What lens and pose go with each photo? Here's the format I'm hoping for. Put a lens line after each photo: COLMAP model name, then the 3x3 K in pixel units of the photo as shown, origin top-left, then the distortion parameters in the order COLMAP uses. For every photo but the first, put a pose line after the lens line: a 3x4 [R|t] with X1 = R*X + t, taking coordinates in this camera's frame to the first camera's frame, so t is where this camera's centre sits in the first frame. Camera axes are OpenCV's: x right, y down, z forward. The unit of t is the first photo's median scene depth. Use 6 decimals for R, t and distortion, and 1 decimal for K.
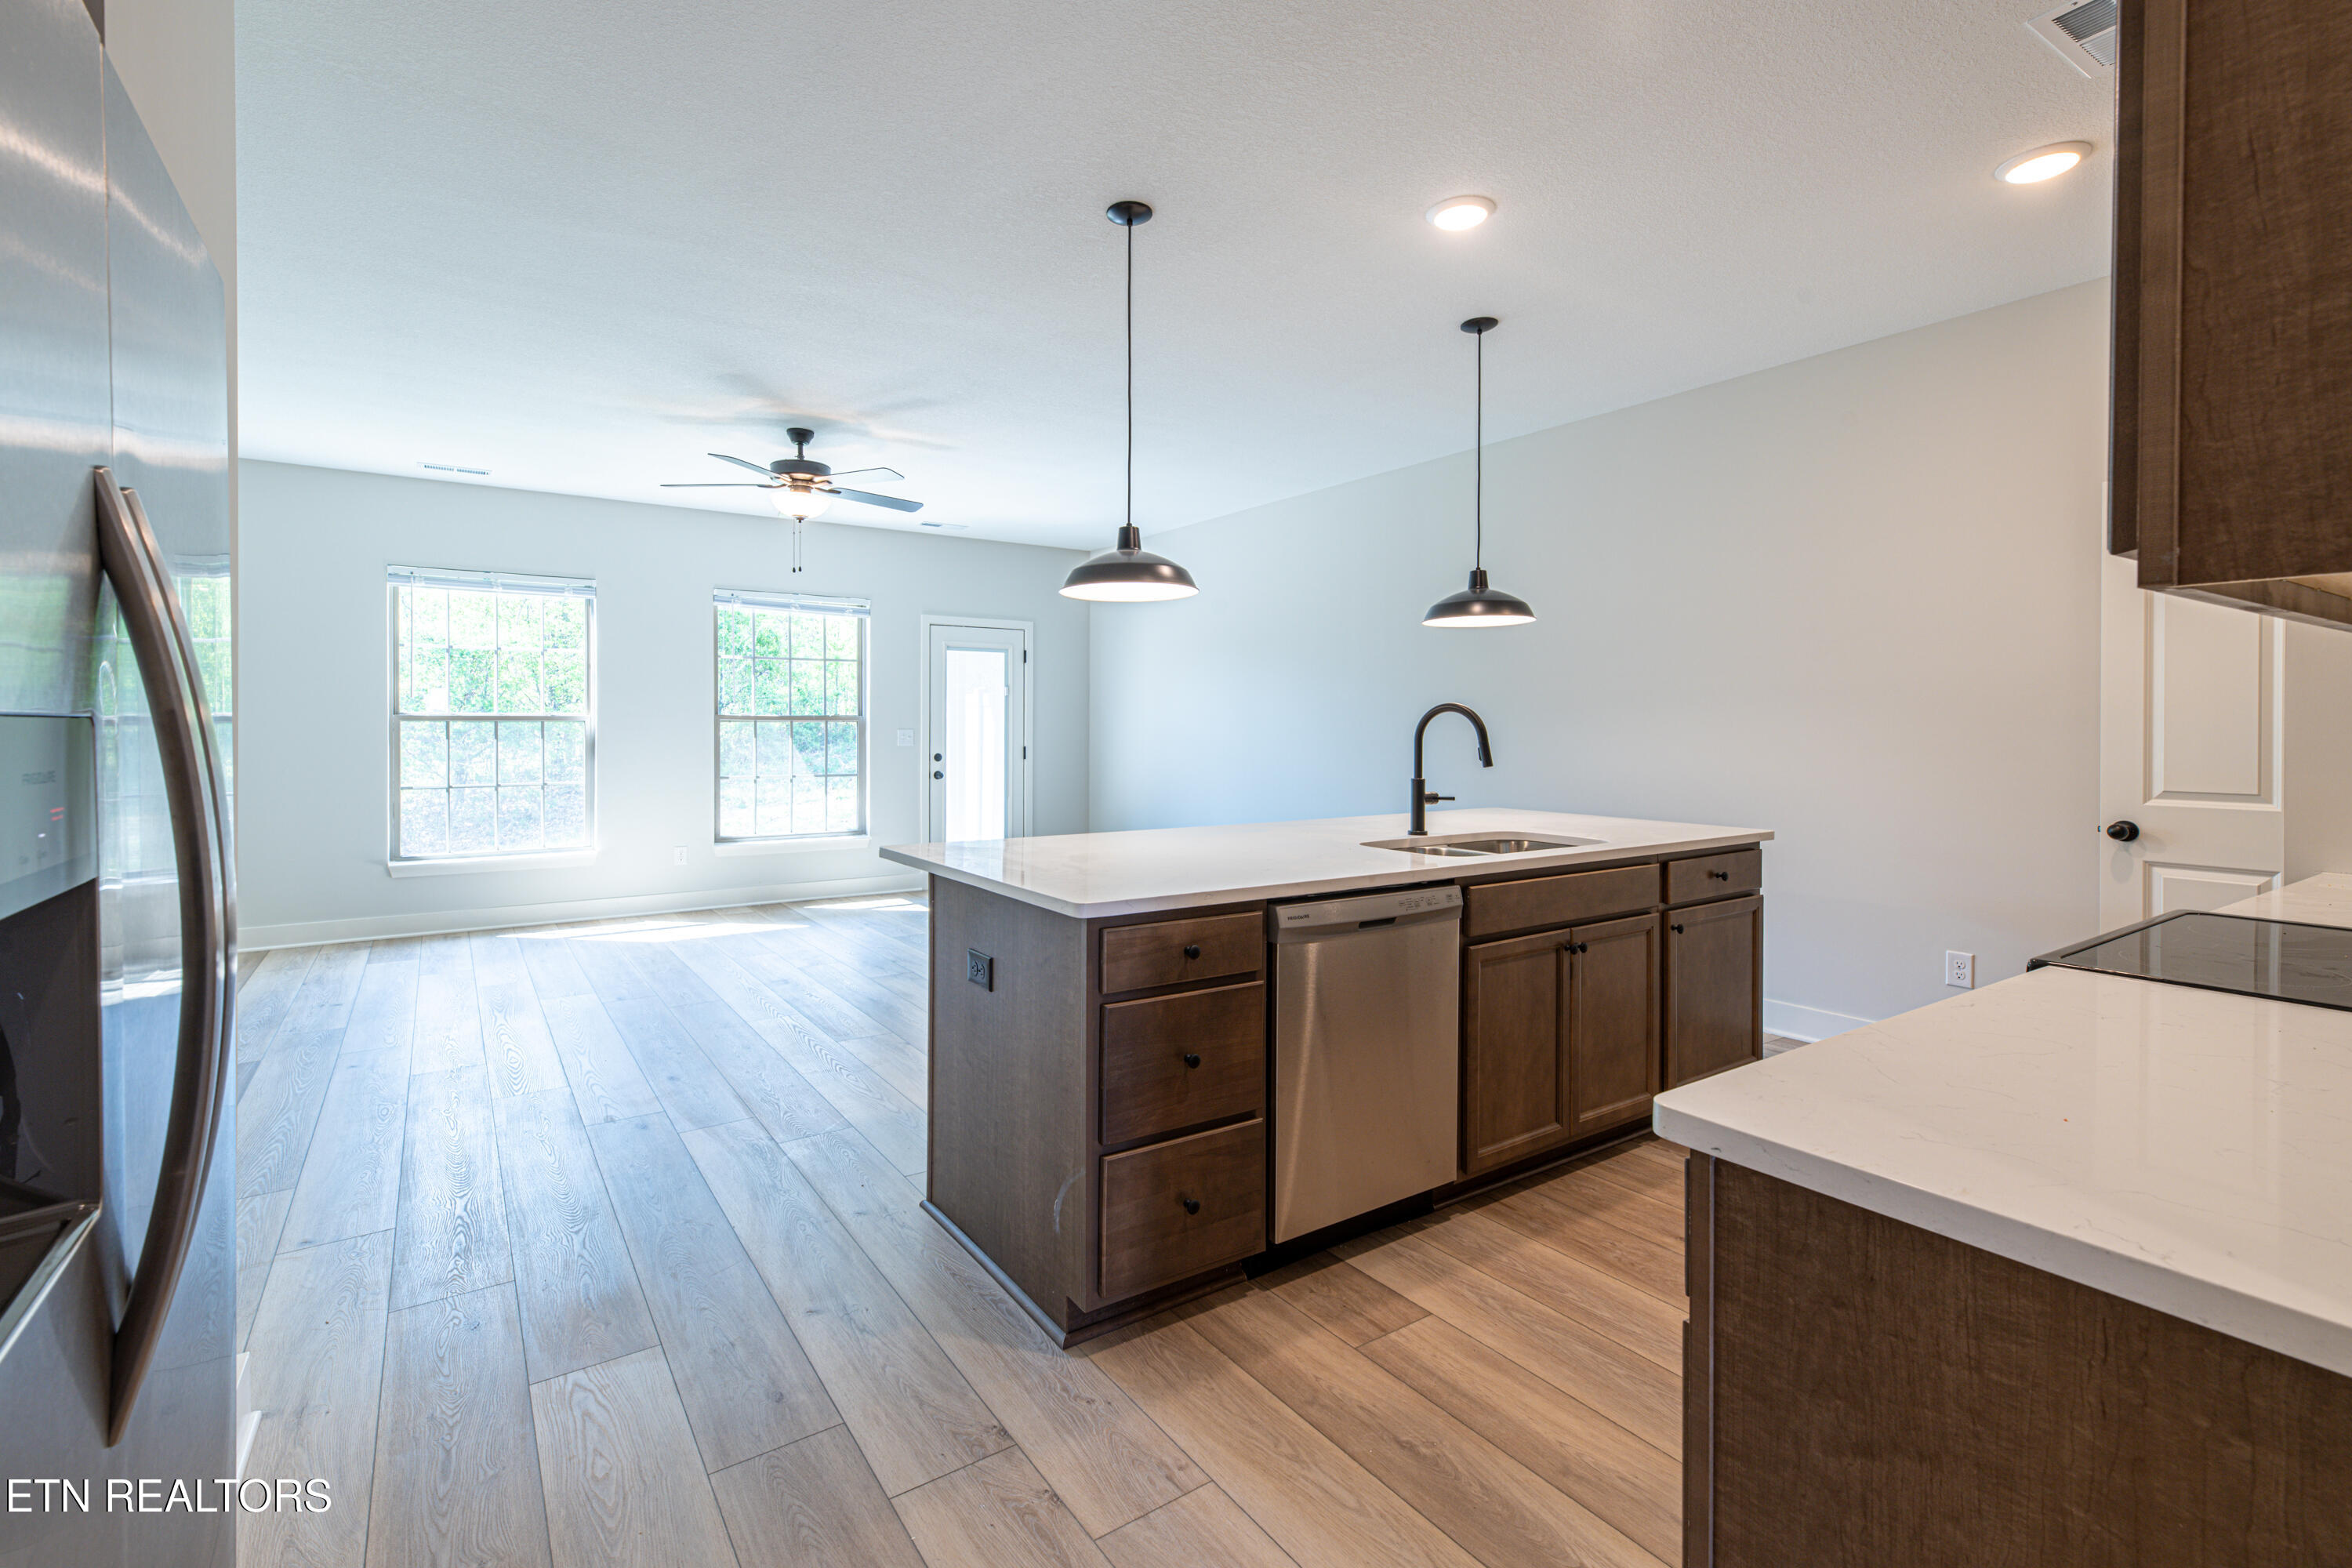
lens RADIAL K [[1077.6, 0, 1171.1], [0, 1077.6, 759.8], [0, 0, 1]] dist [0.002023, 0.000249]
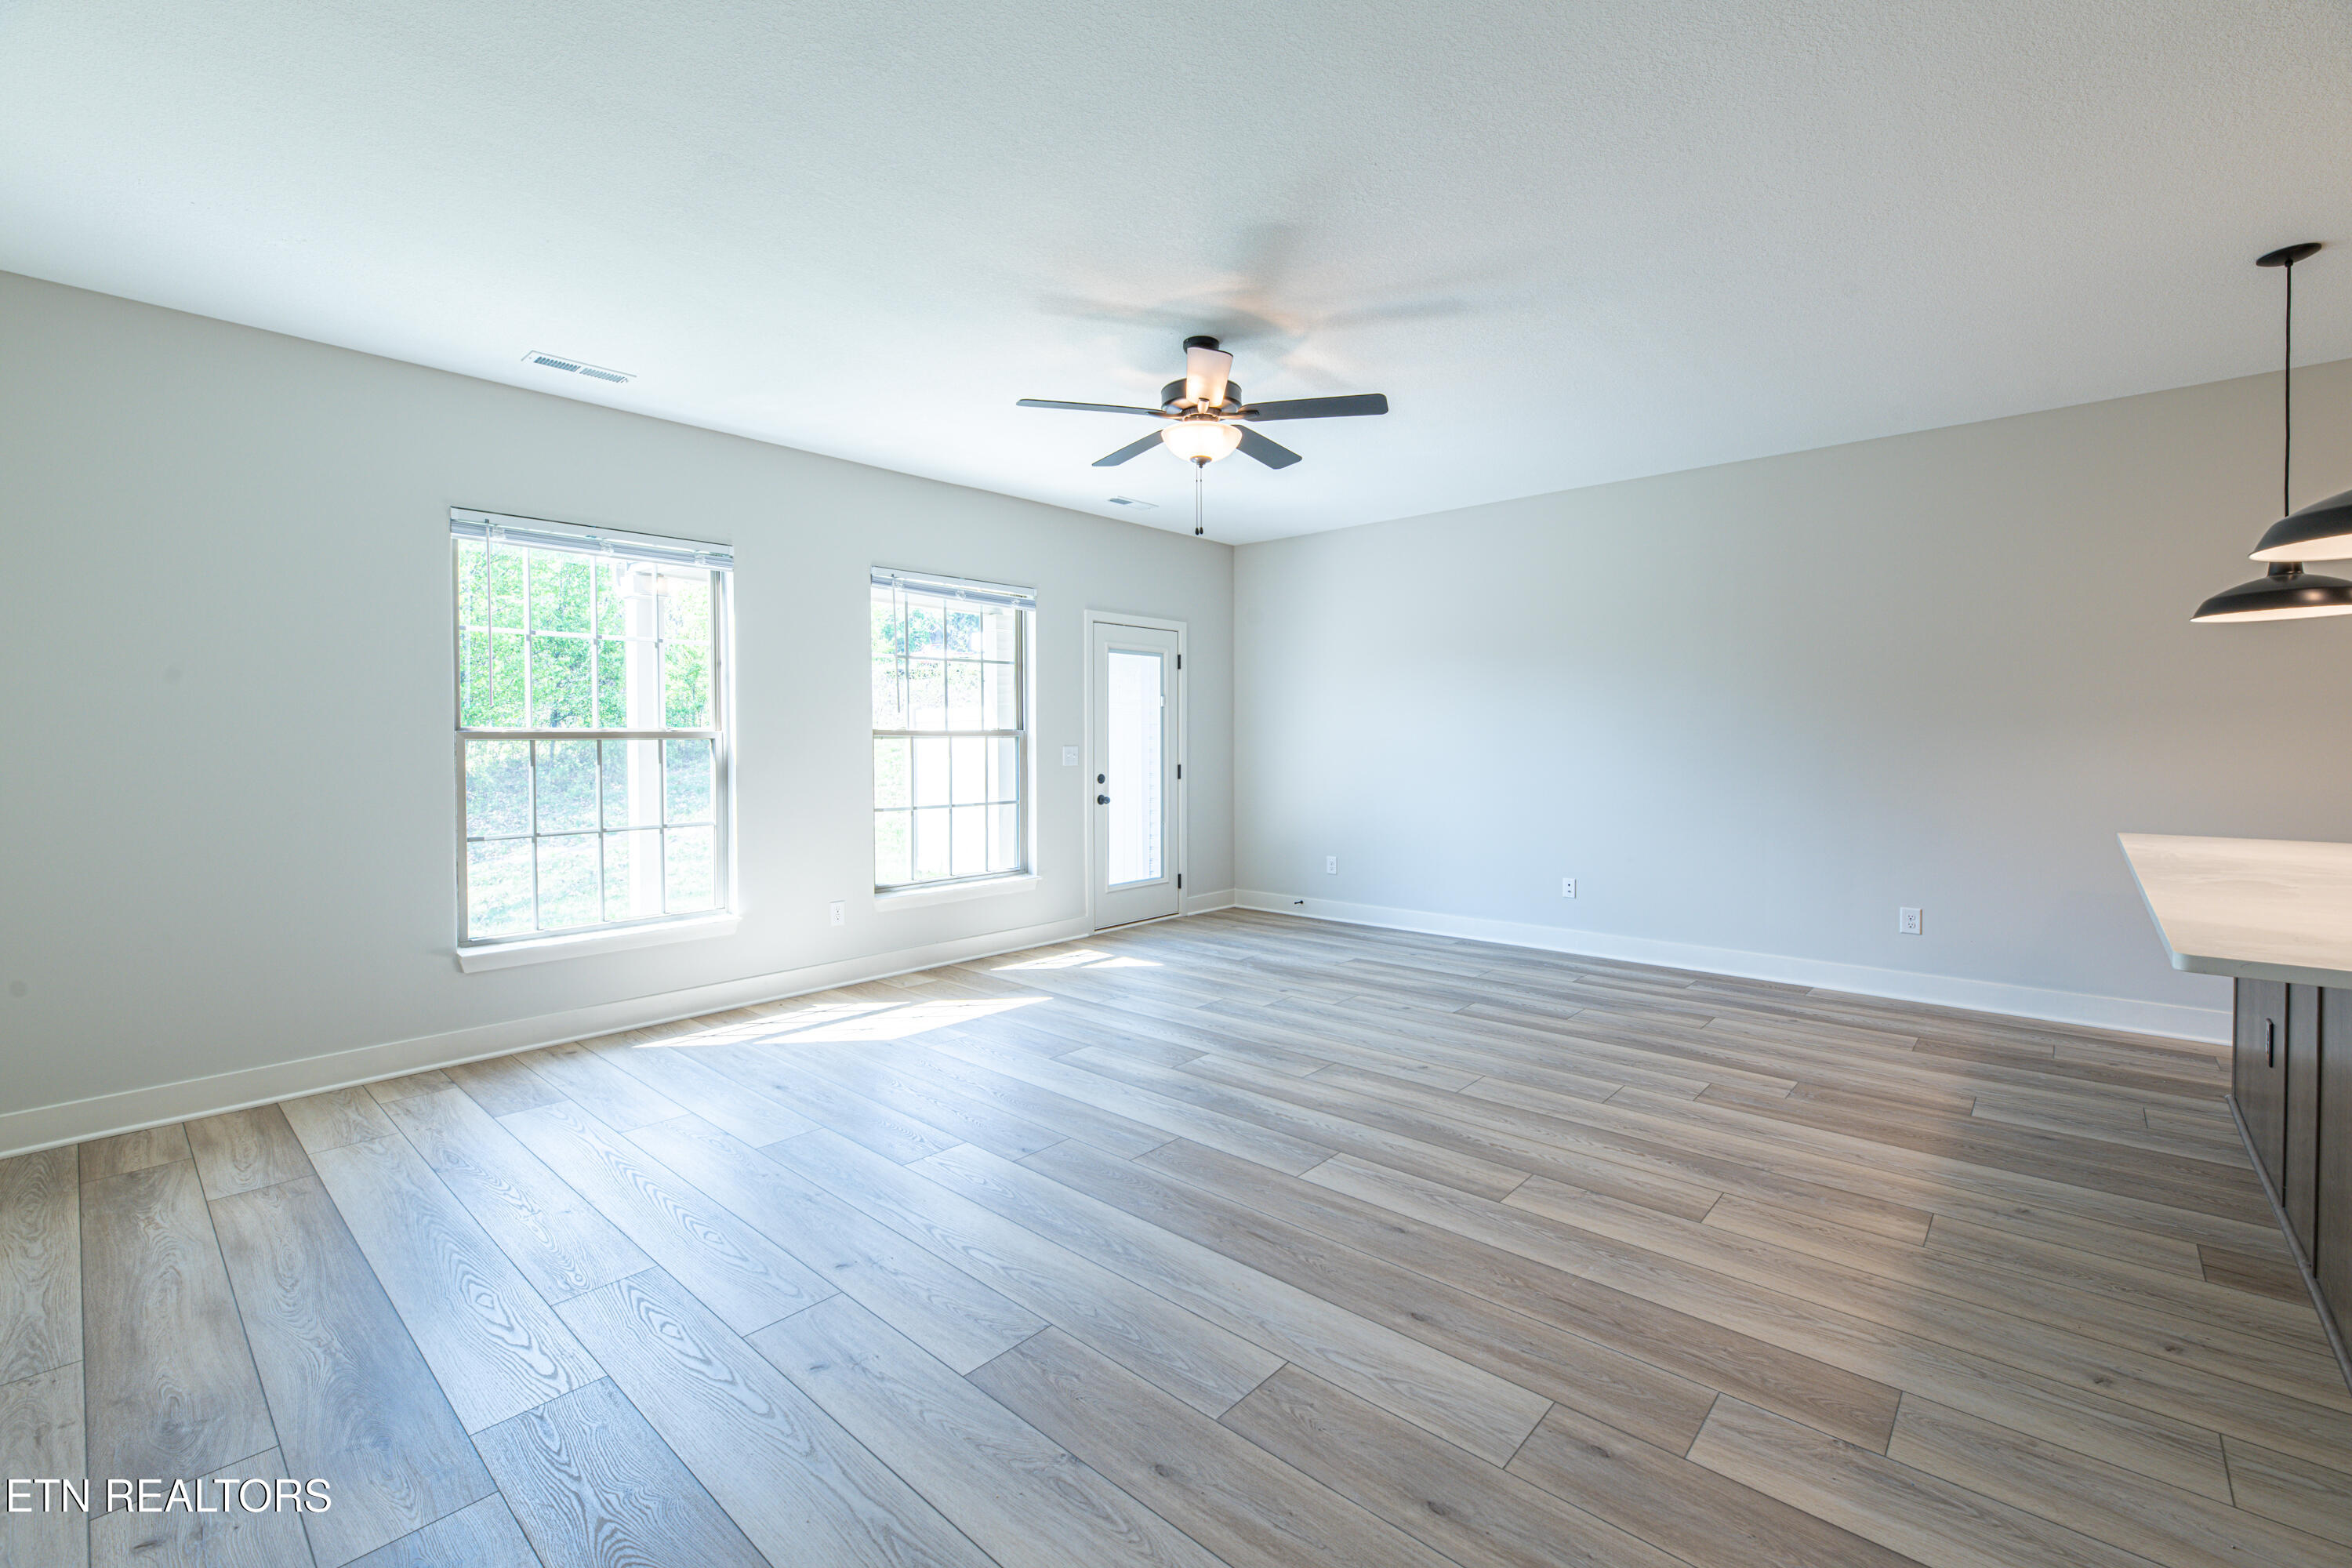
lens RADIAL K [[987.9, 0, 1181.6], [0, 987.9, 769.7], [0, 0, 1]] dist [-0.002020, -0.000159]
pose [[0.970567, -0.009995, 0.240622, -0.396984], [0.008886, 0.999944, 0.005694, -0.015437], [-0.240666, -0.003388, 0.970602, 0.270443]]
